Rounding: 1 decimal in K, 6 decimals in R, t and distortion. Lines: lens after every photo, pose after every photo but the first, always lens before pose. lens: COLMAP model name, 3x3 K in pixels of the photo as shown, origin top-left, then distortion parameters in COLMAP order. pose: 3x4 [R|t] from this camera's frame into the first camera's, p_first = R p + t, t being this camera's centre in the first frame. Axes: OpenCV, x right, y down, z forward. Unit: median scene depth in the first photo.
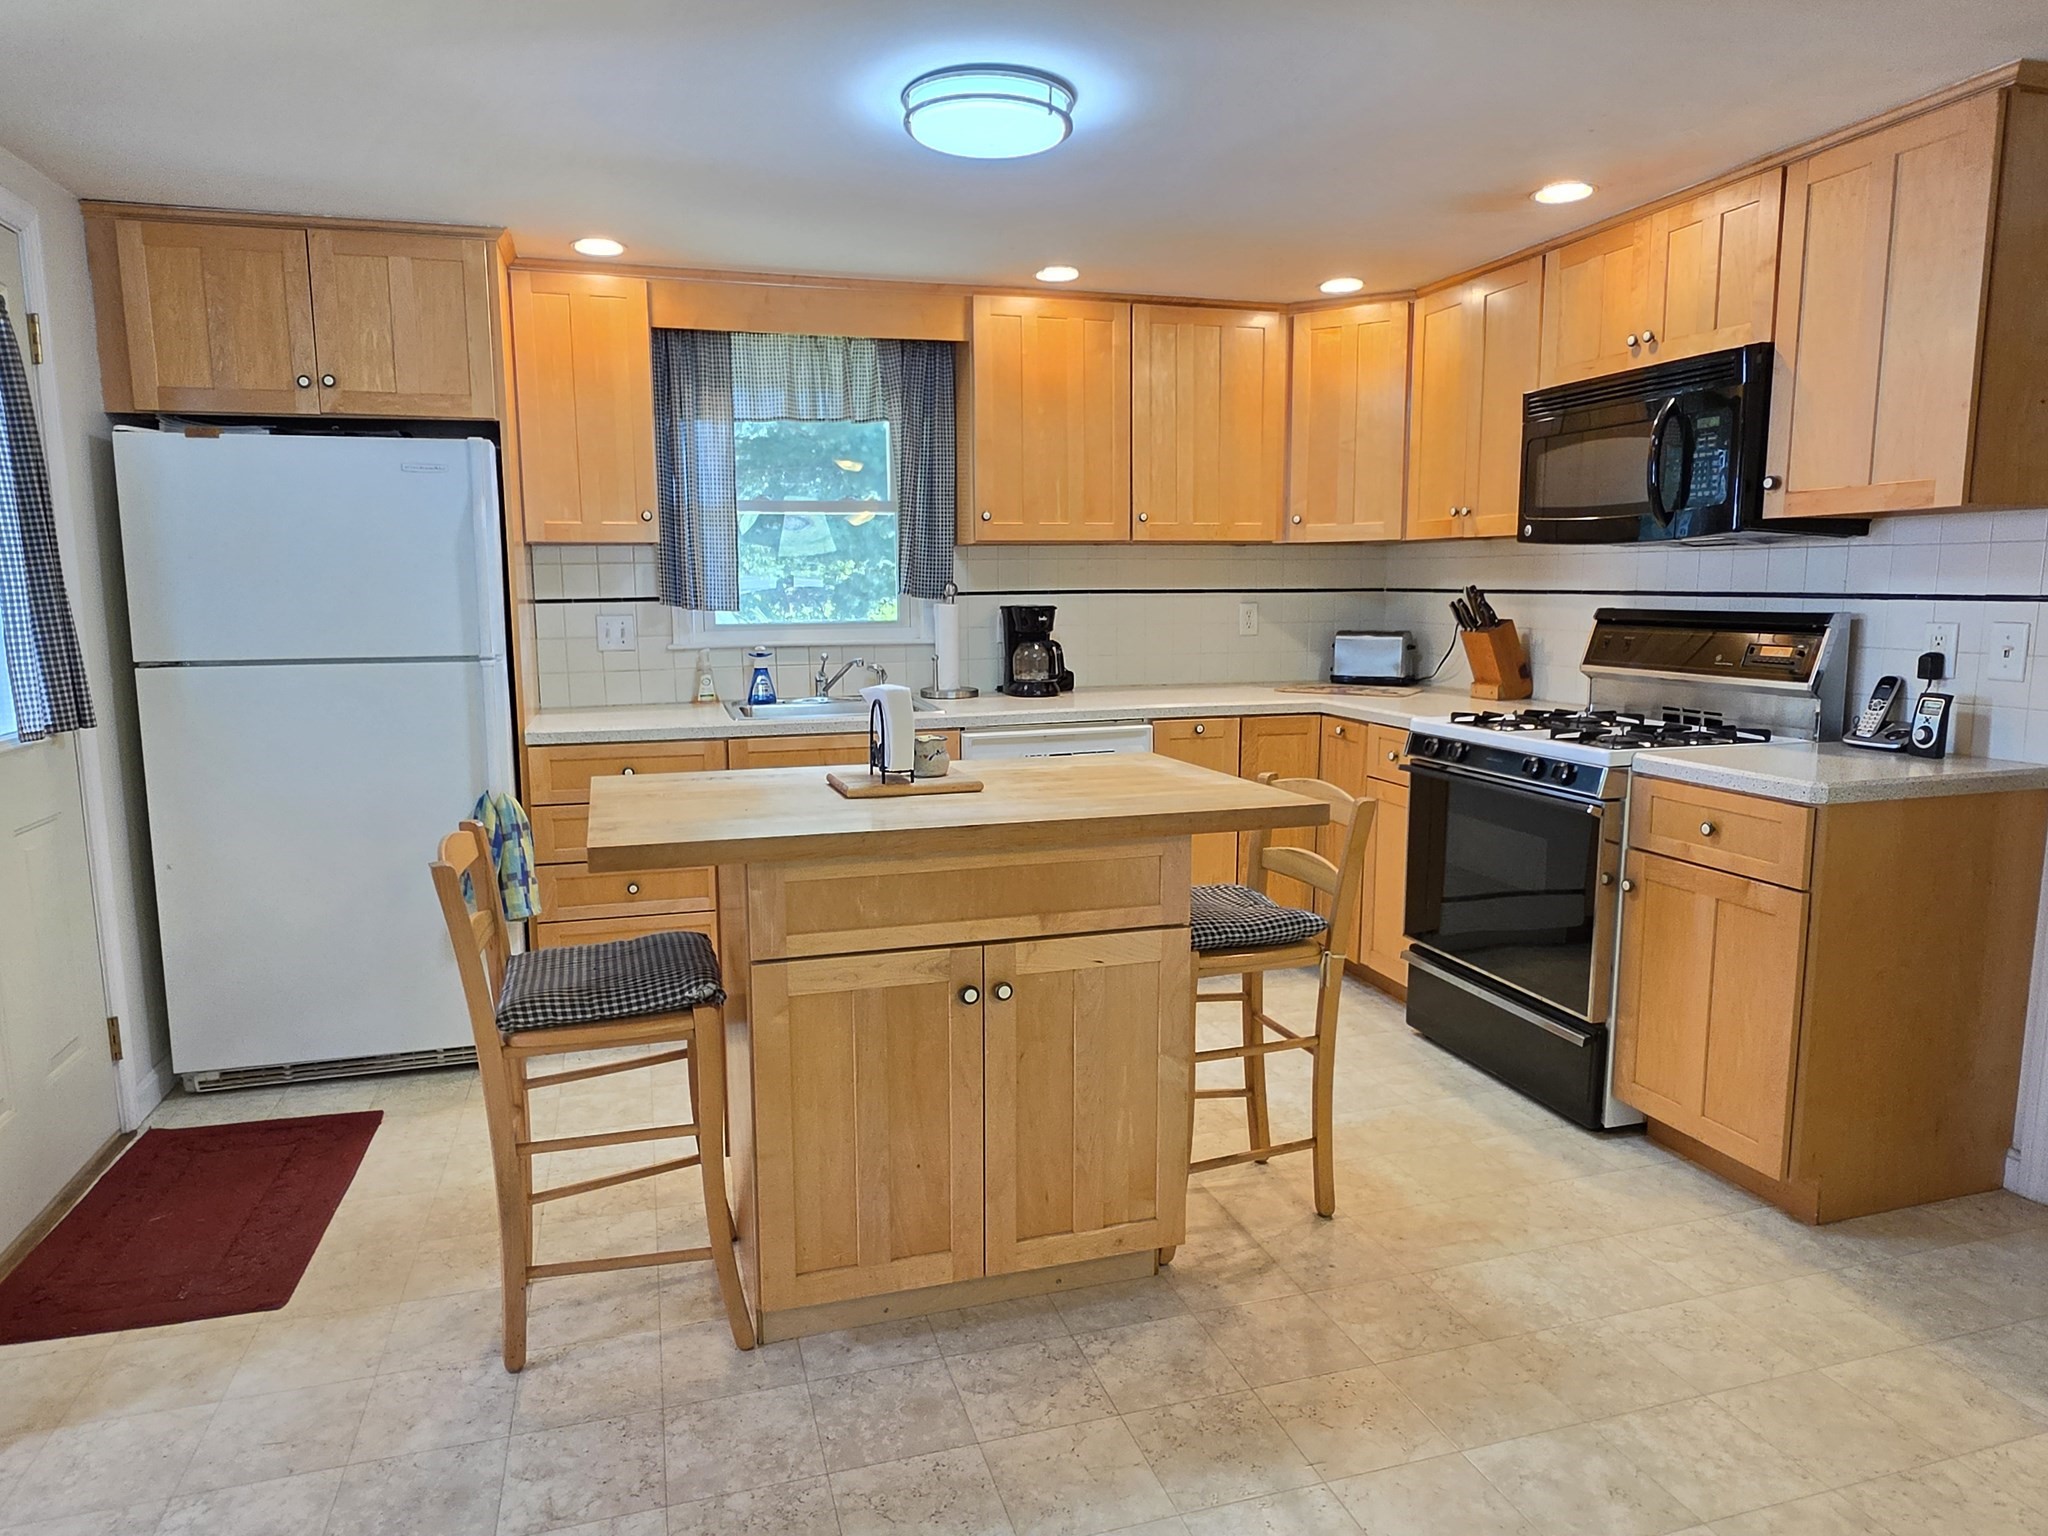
lens RADIAL K [[1266.8, 0, 1004.8], [0, 1266.8, 763.0], [0, 0, 1]] dist [-0.006680, -0.000446]
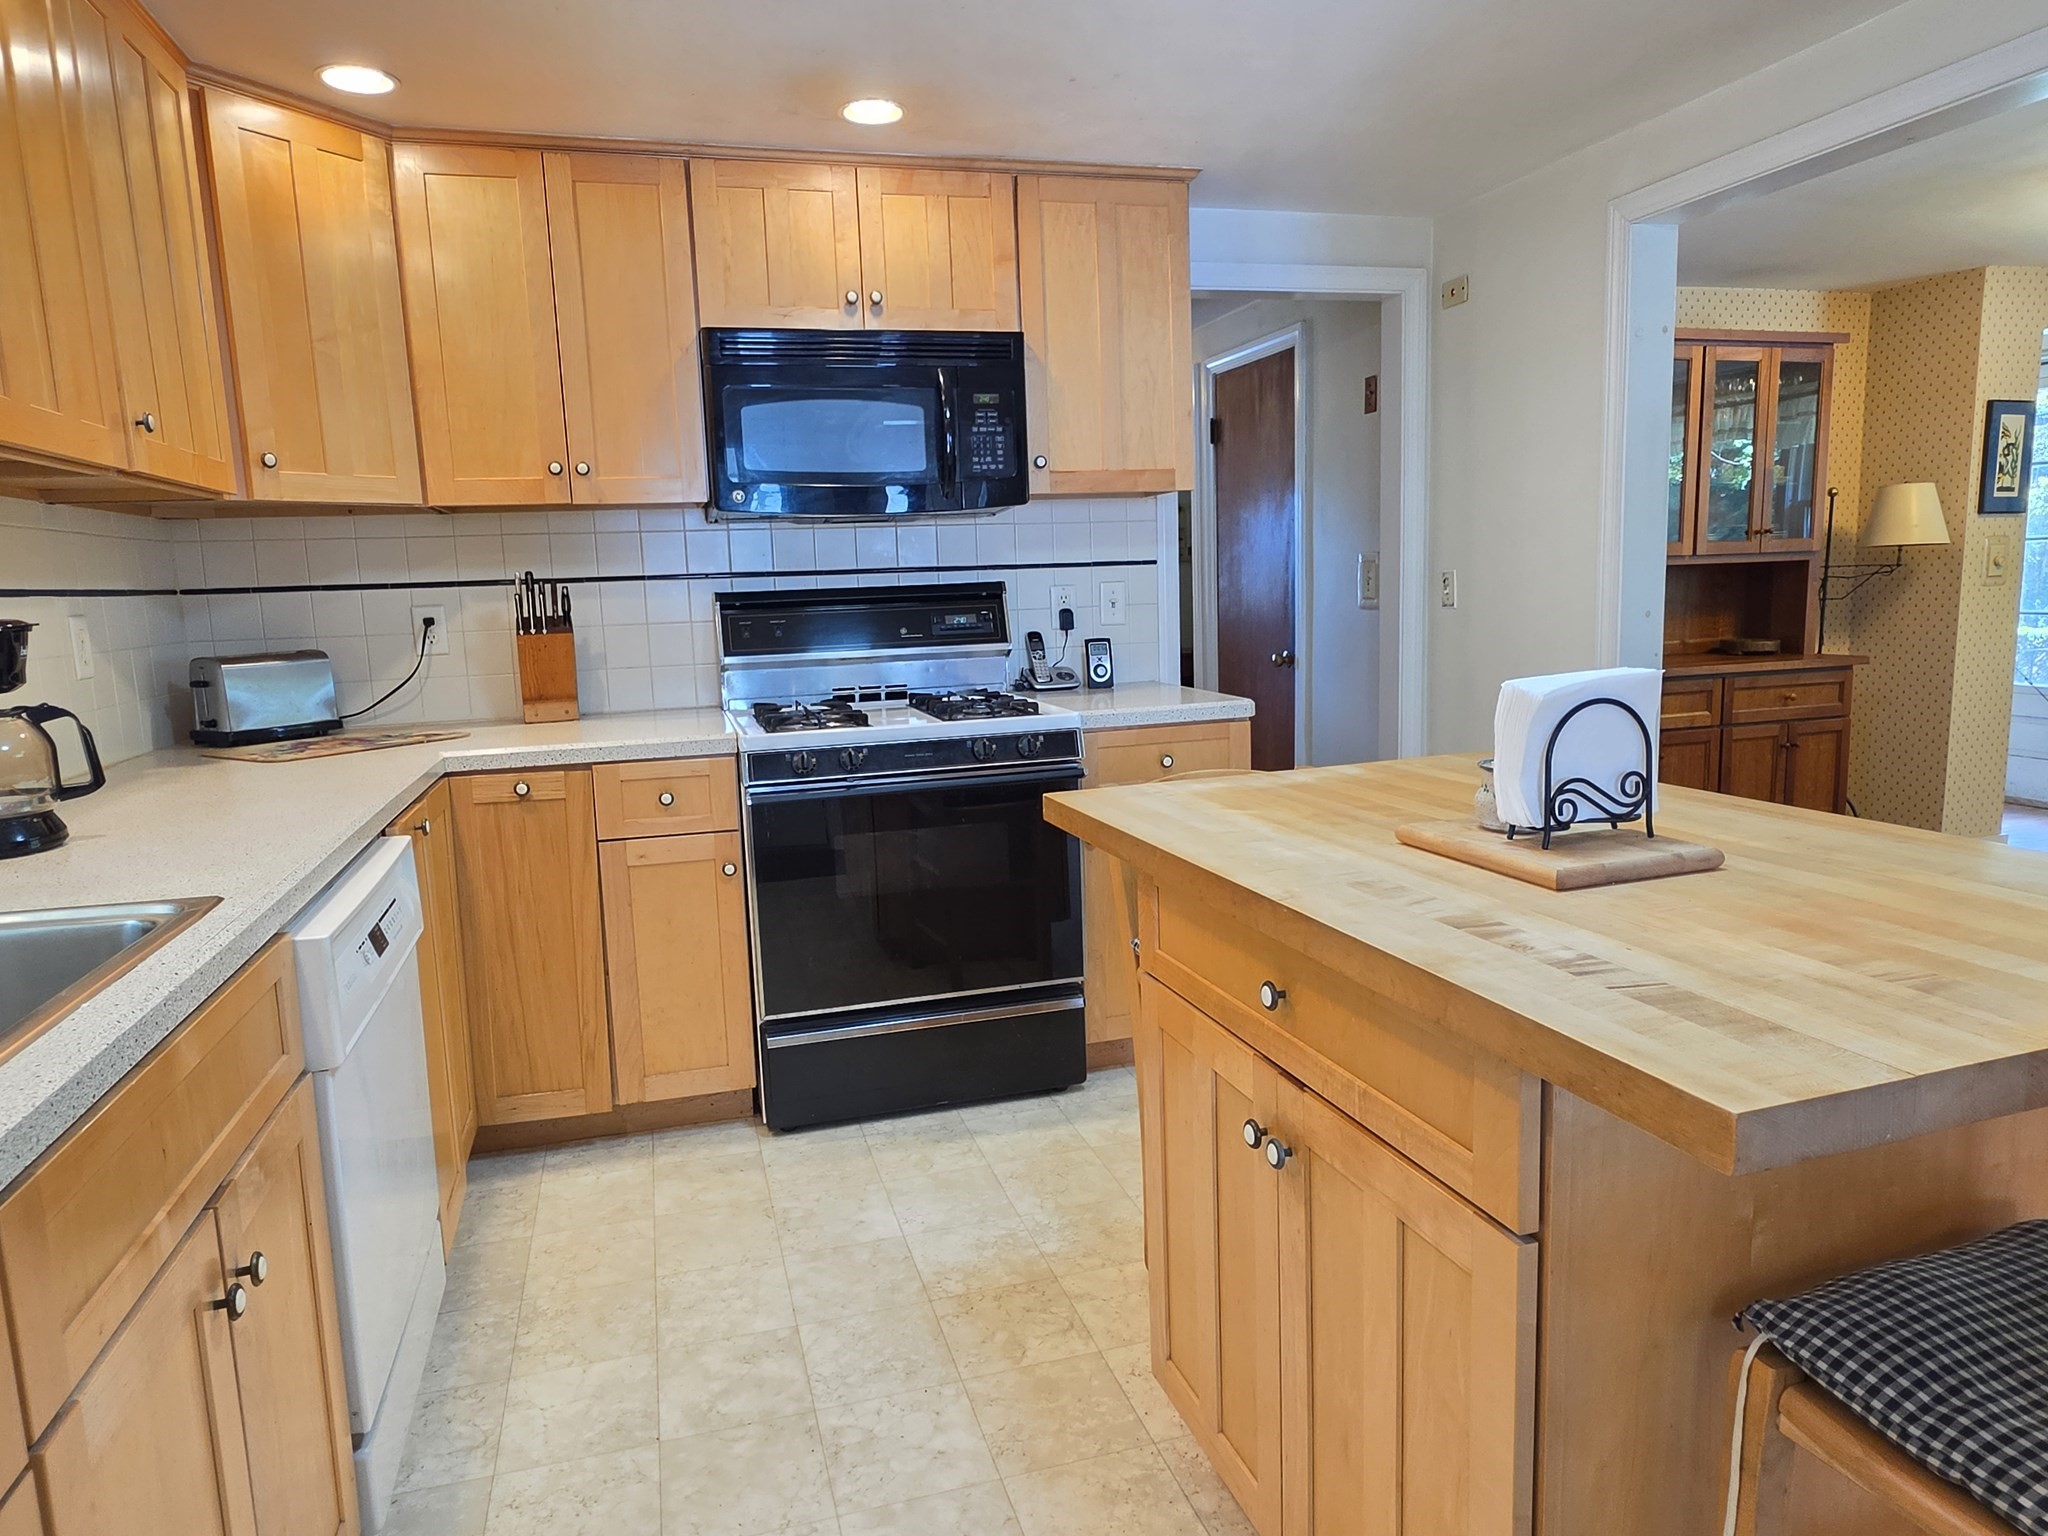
lens RADIAL K [[1266.8, 0, 1010.6], [0, 1266.8, 763.2], [0, 0, 1]] dist [-0.006680, -0.000446]
pose [[0.005775, -0.141735, 0.989888, -0.478539], [0.175041, 0.974764, 0.138548, -0.107309], [-0.984544, 0.172471, 0.030438, 0.916080]]
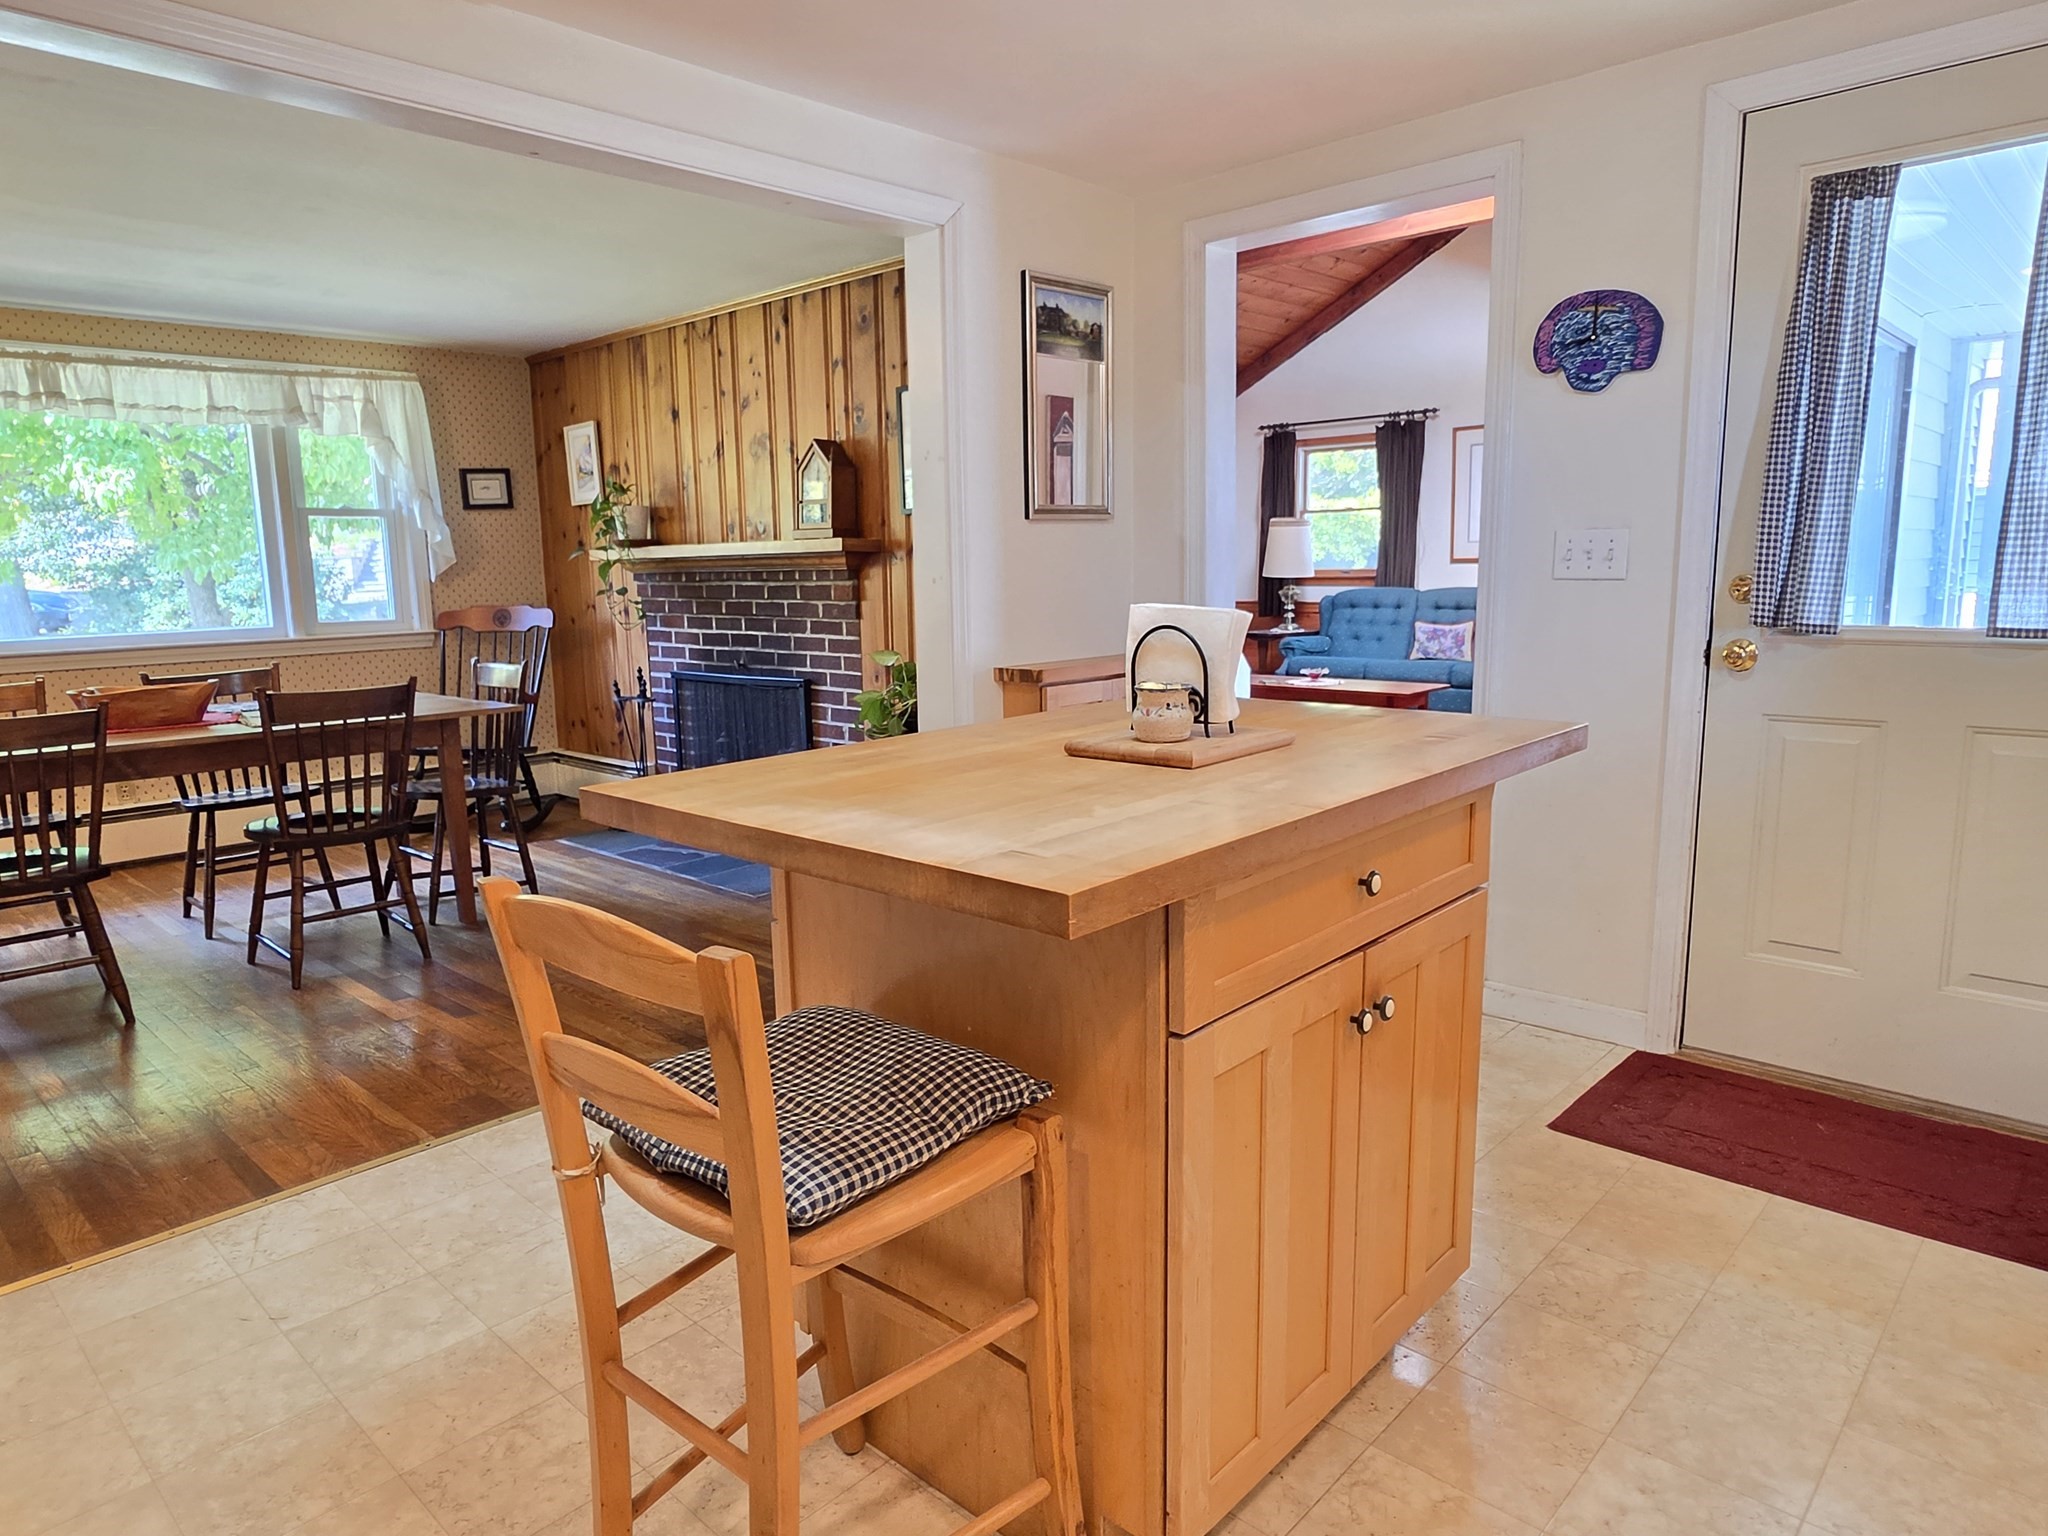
lens RADIAL K [[1266.8, 0, 1006.3], [0, 1266.8, 775.4], [0, 0, 1]] dist [-0.006680, -0.000446]
pose [[-0.864750, 0.106748, -0.490727, 0.274257], [-0.044130, 0.957216, 0.285990, -0.128456], [0.500260, 0.268966, -0.823041, 1.177105]]
